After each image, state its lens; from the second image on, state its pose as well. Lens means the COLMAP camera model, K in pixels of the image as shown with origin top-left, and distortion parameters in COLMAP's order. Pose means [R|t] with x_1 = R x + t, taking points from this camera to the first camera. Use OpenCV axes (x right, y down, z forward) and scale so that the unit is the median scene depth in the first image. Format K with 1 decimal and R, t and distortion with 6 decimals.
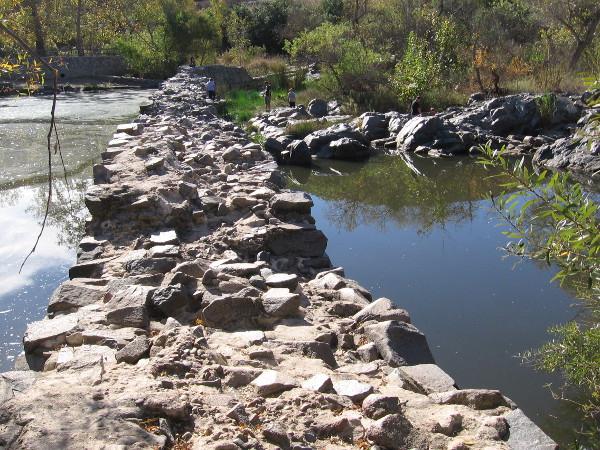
lens RADIAL K [[626.4, 0, 286.2], [0, 626.4, 225.3], [0, 0, 1]] dist [-0.085912, 0.003288]
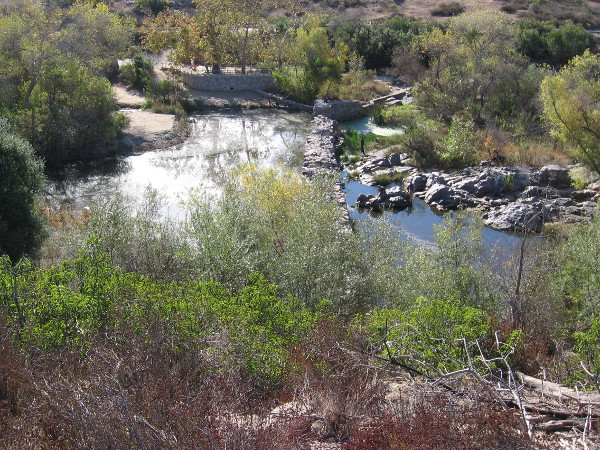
lens RADIAL K [[626.4, 0, 286.2], [0, 626.4, 225.3], [0, 0, 1]] dist [-0.085912, 0.003288]
pose [[0.982080, 0.098452, -0.160706, 0.029861], [-0.082667, 0.991330, 0.102130, -0.091860], [0.169367, -0.087014, 0.981704, -0.472598]]
